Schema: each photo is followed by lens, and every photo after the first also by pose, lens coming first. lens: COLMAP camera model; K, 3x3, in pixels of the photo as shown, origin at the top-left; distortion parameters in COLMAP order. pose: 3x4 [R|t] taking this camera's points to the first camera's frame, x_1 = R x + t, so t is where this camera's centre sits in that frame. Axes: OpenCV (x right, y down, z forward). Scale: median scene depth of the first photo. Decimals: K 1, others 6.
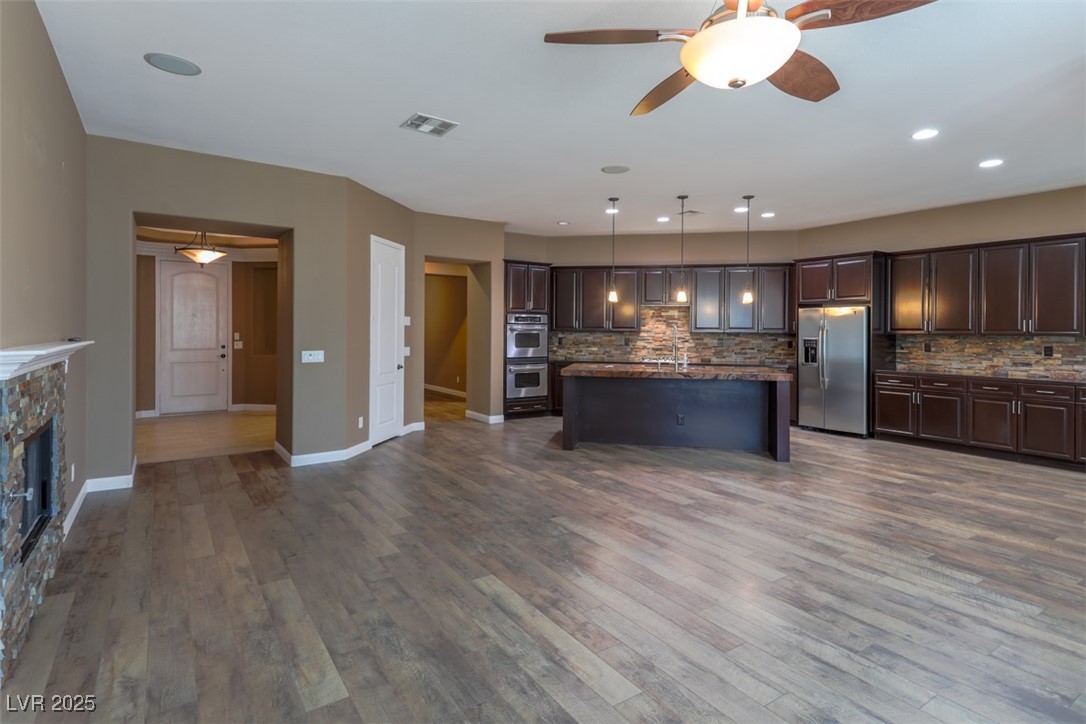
lens RADIAL K [[563.4, 0, 527.0], [0, 563.4, 328.6], [0, 0, 1]] dist [0.029302, -0.002982]
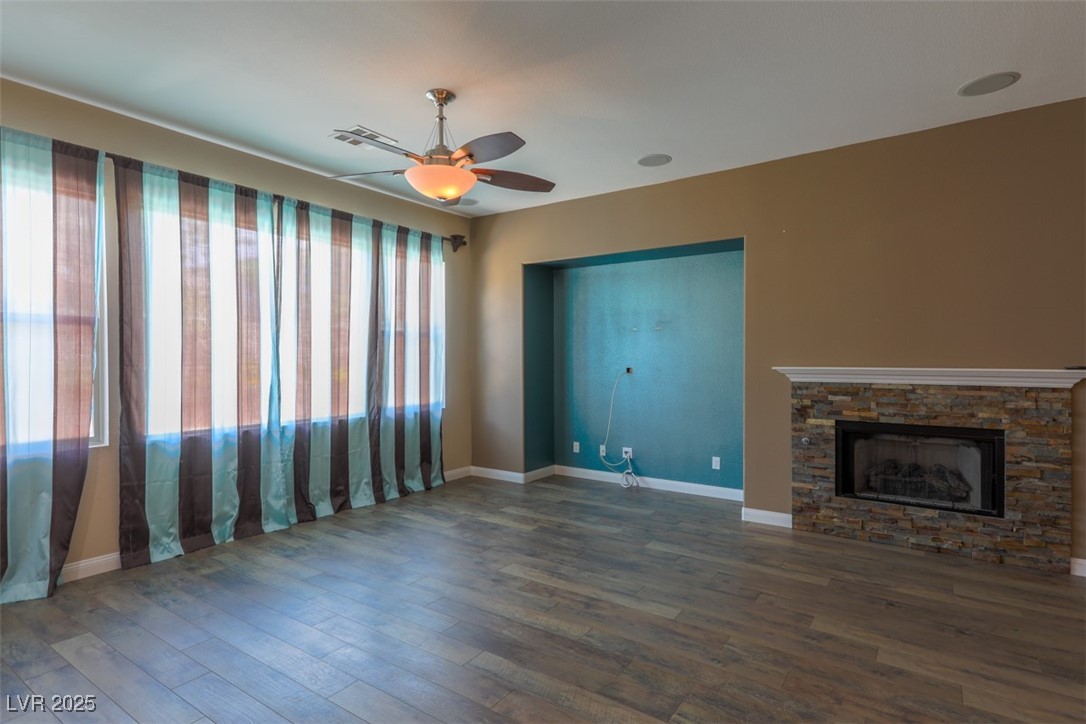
lens RADIAL K [[563.4, 0, 545.6], [0, 563.4, 357.7], [0, 0, 1]] dist [0.029302, -0.002982]
pose [[-0.925702, -0.006703, -0.378194, 0.238156], [-0.003854, 0.999958, -0.008290, 0.008251], [0.378233, -0.006217, -0.925689, 0.876764]]
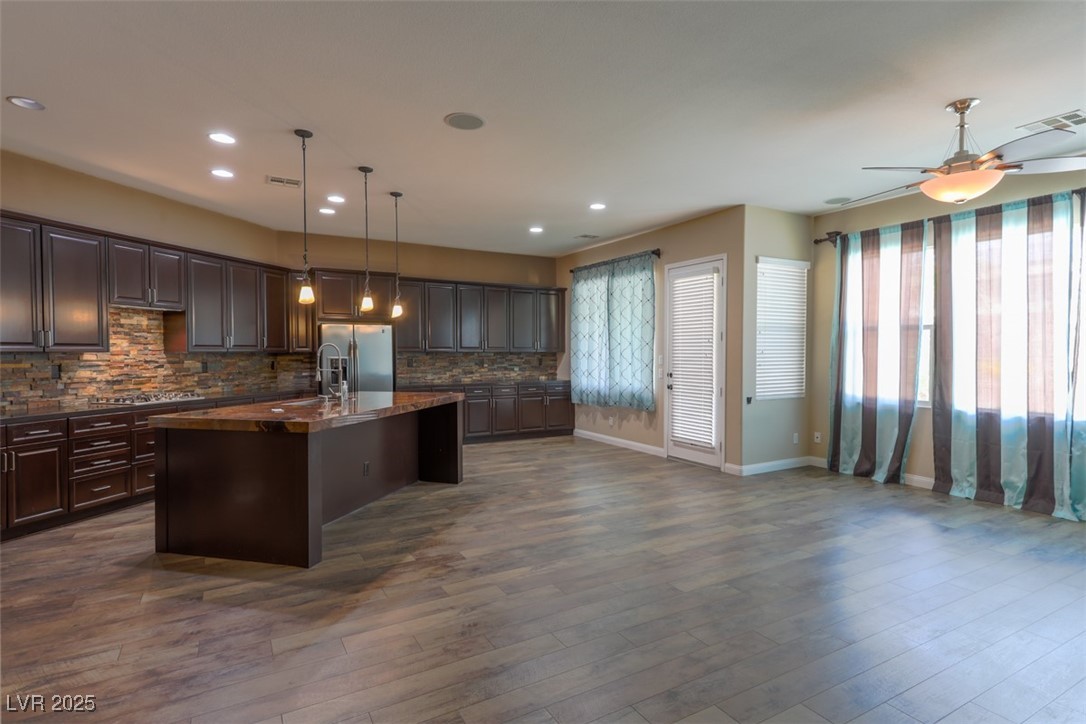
lens RADIAL K [[563.4, 0, 550.1], [0, 563.4, 366.7], [0, 0, 1]] dist [0.029302, -0.002982]
pose [[0.033439, -0.034890, 0.998832, -0.467444], [-0.001921, 0.999386, 0.034974, -0.000484], [-0.999439, -0.003088, 0.033351, 0.736728]]
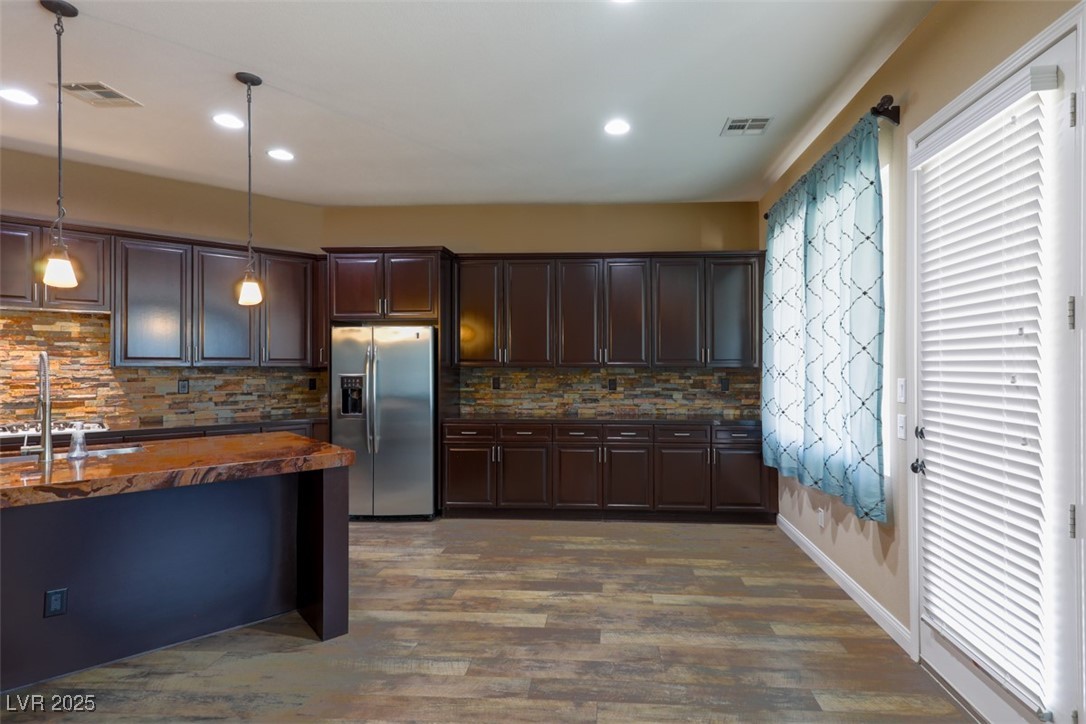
lens RADIAL K [[563.4, 0, 581.9], [0, 563.4, 361.9], [0, 0, 1]] dist [0.029302, -0.002982]
pose [[0.591732, -0.003412, 0.806128, 0.170862], [0.001865, 0.999994, 0.002863, 0.002042], [-0.806133, -0.000191, 0.591735, 0.496945]]
